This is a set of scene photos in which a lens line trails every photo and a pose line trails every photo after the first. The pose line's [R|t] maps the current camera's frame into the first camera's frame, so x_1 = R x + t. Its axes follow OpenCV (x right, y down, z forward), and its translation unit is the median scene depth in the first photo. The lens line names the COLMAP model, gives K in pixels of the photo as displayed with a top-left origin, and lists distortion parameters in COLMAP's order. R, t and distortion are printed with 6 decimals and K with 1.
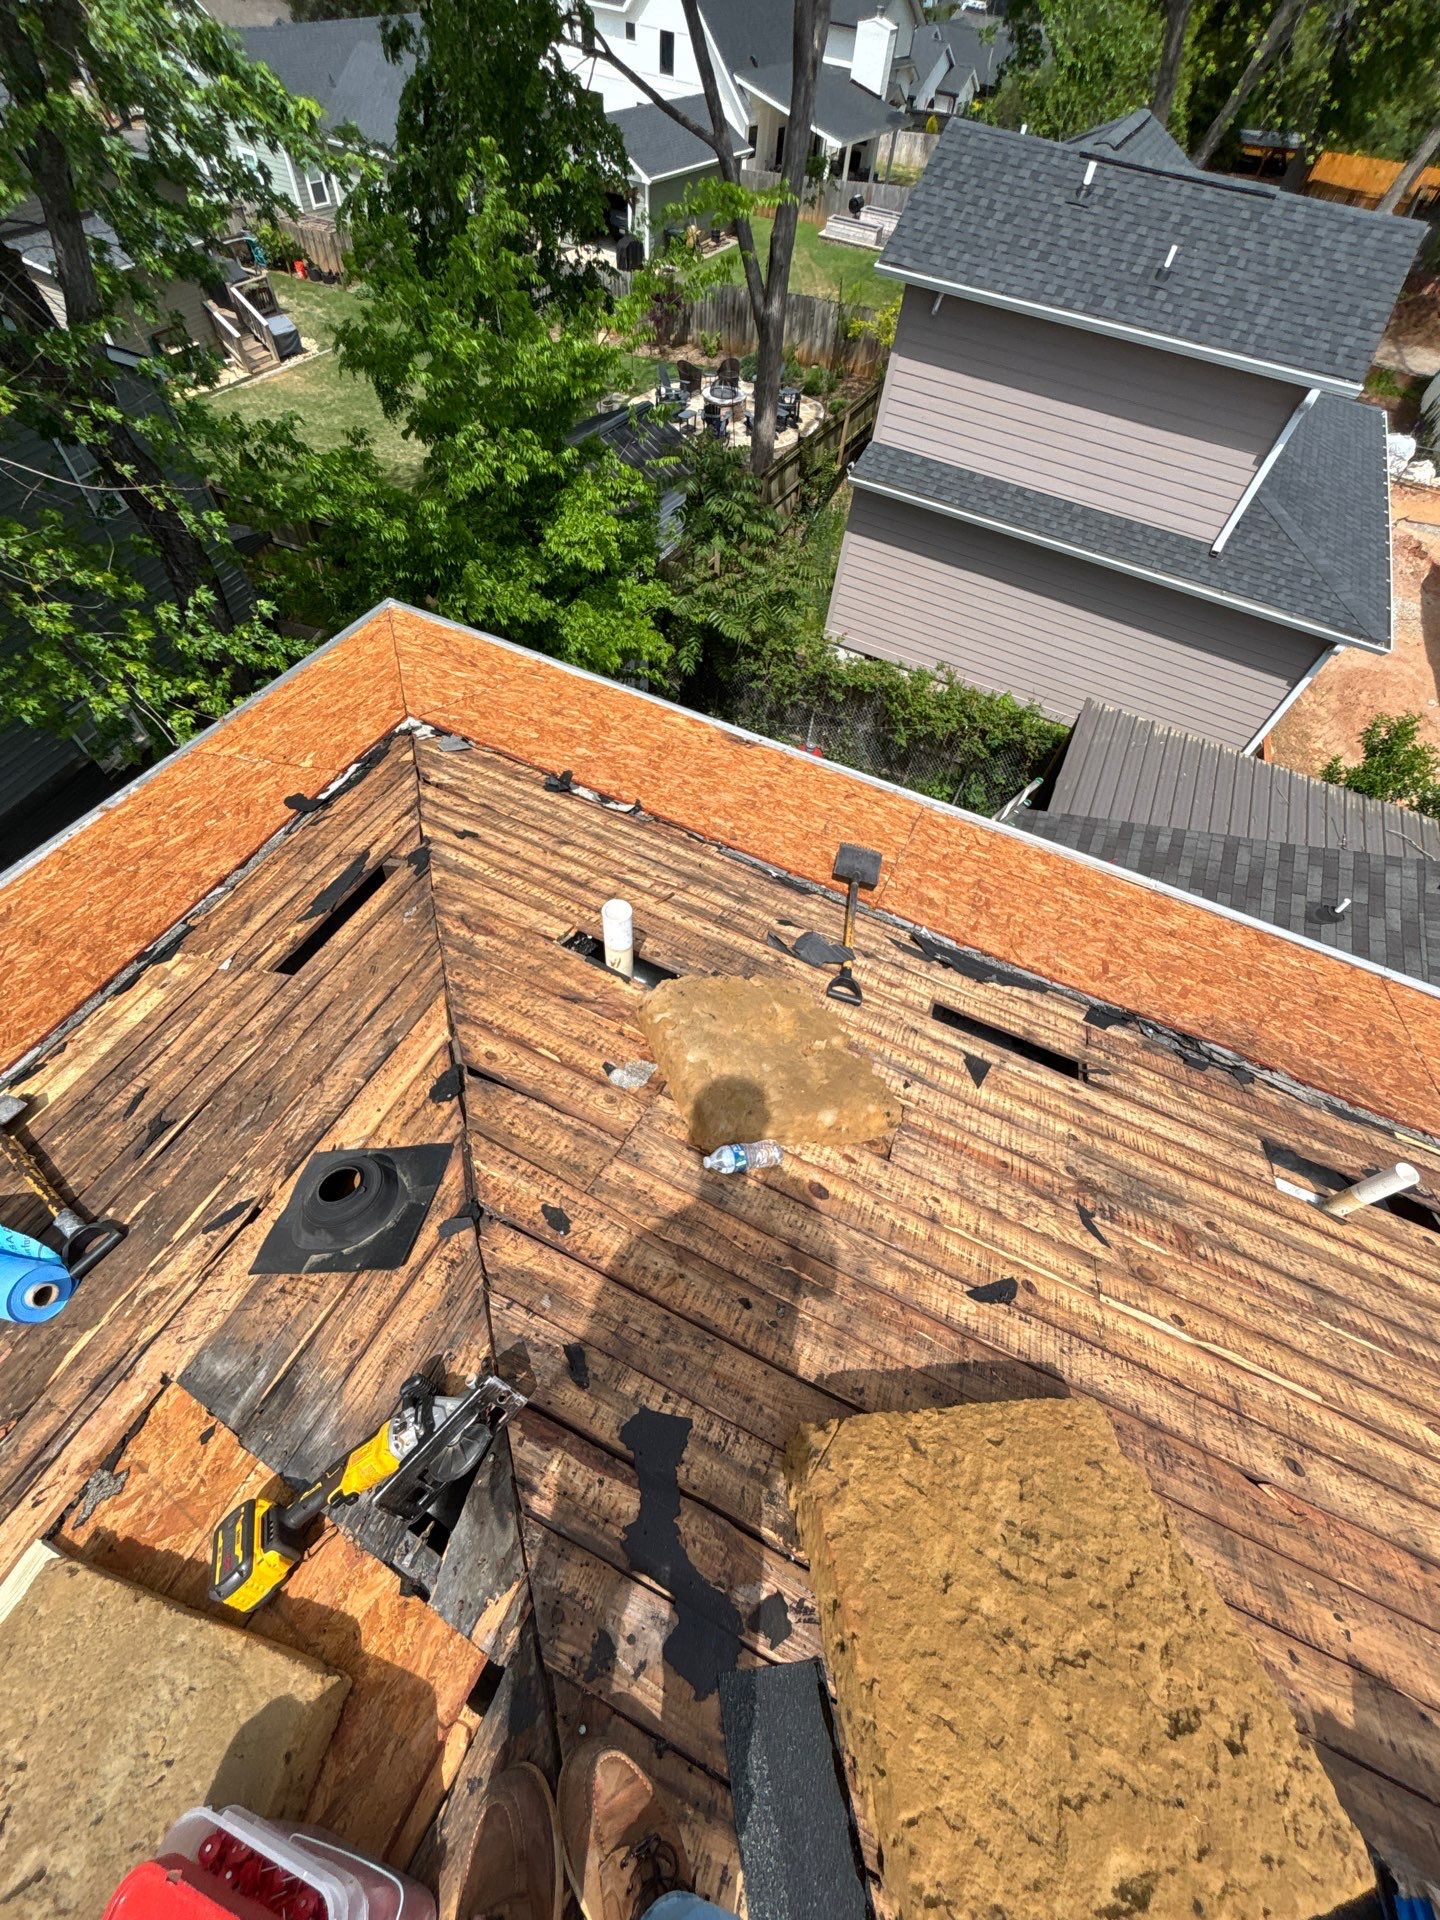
lens RADIAL K [[772.7, 0, 722.2], [0, 772.7, 966.7], [0, 0, 1]] dist [-0.001107, -0.000013]
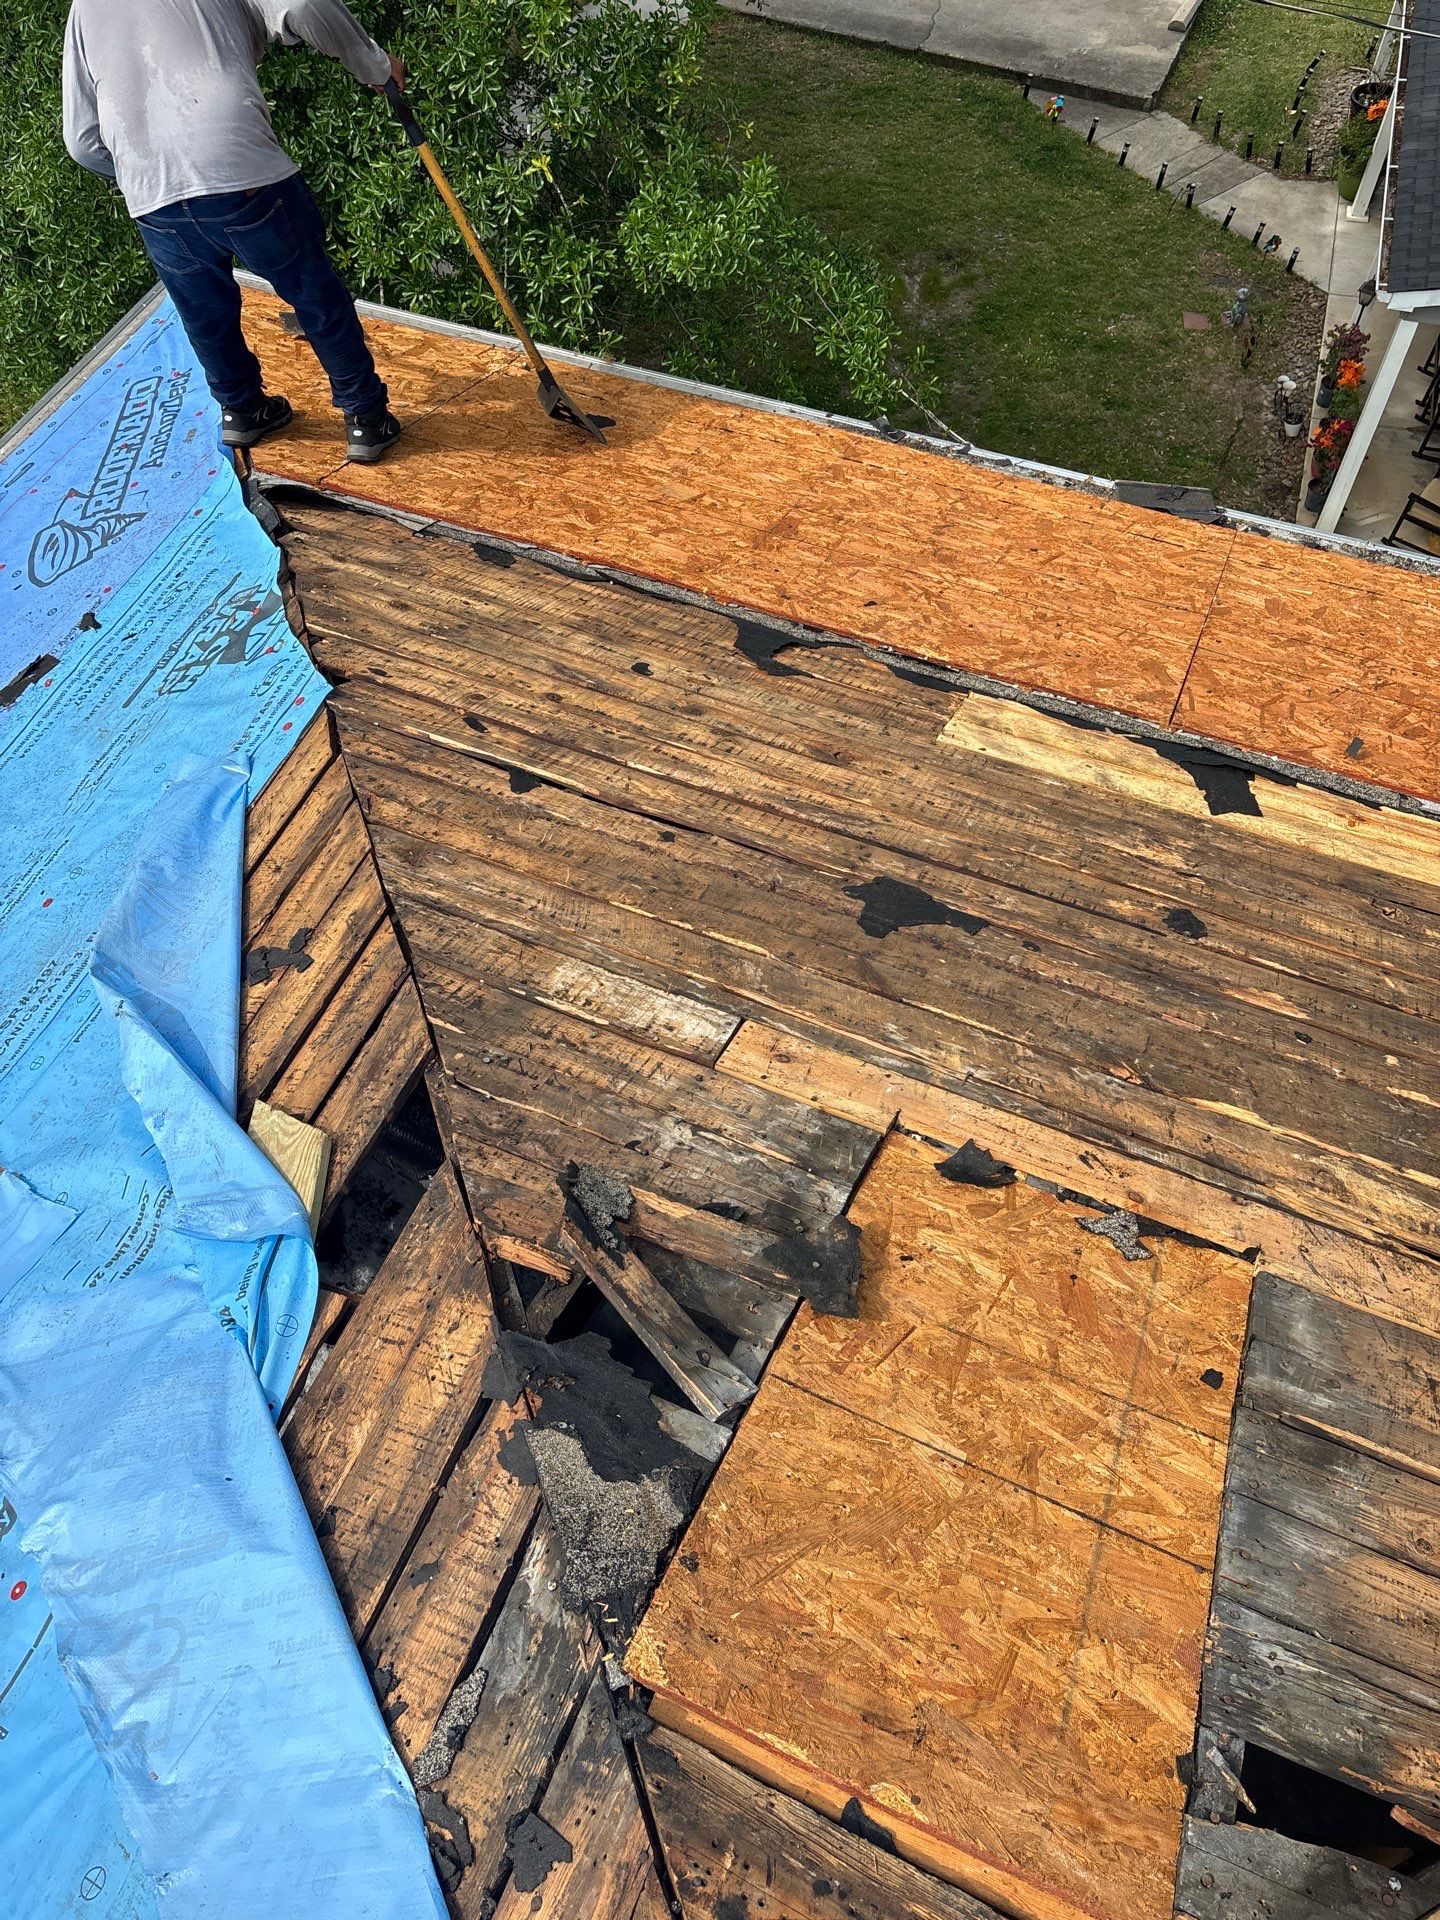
lens RADIAL K [[1450.3, 0, 717.2], [0, 1450.3, 944.0], [0, 0, 1]] dist [0.047920, -0.044297]
pose [[0.030280, 0.797718, -0.602270, -0.079857], [-0.804812, 0.376786, 0.458596, 0.102756], [0.592757, 0.470828, 0.653422, -0.129414]]
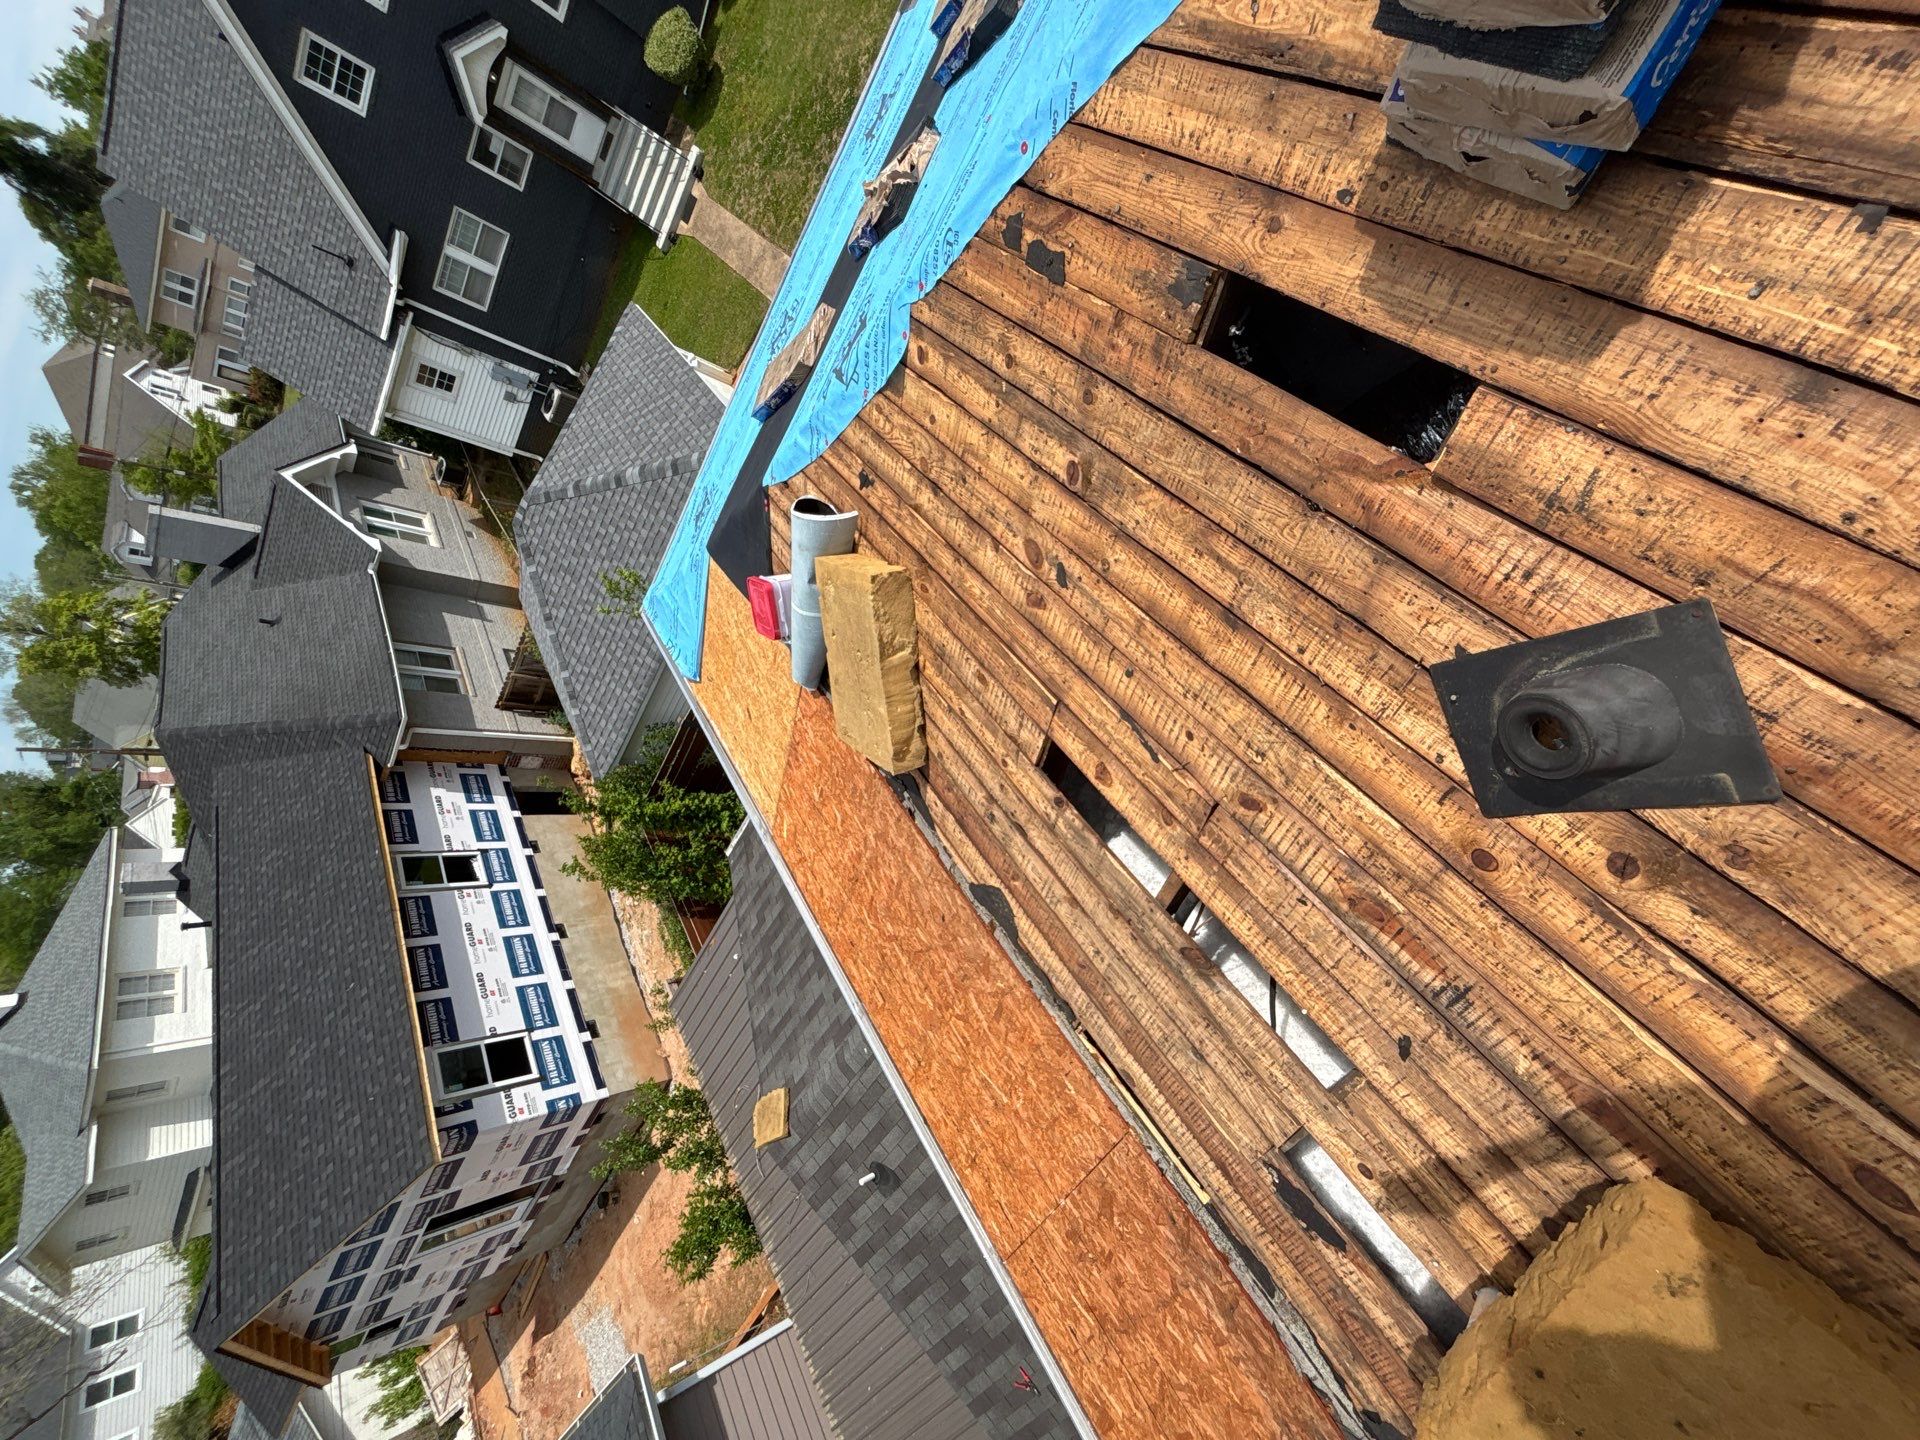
lens RADIAL K [[775.7, 0, 953.3], [0, 775.7, 717.8], [0, 0, 1]] dist [-0.002352, 0.004138]
pose [[-0.754503, -0.255895, 0.604354, 0.644088], [0.541789, -0.762557, 0.353513, 0.155401], [0.370392, 0.594159, 0.713992, 0.067150]]
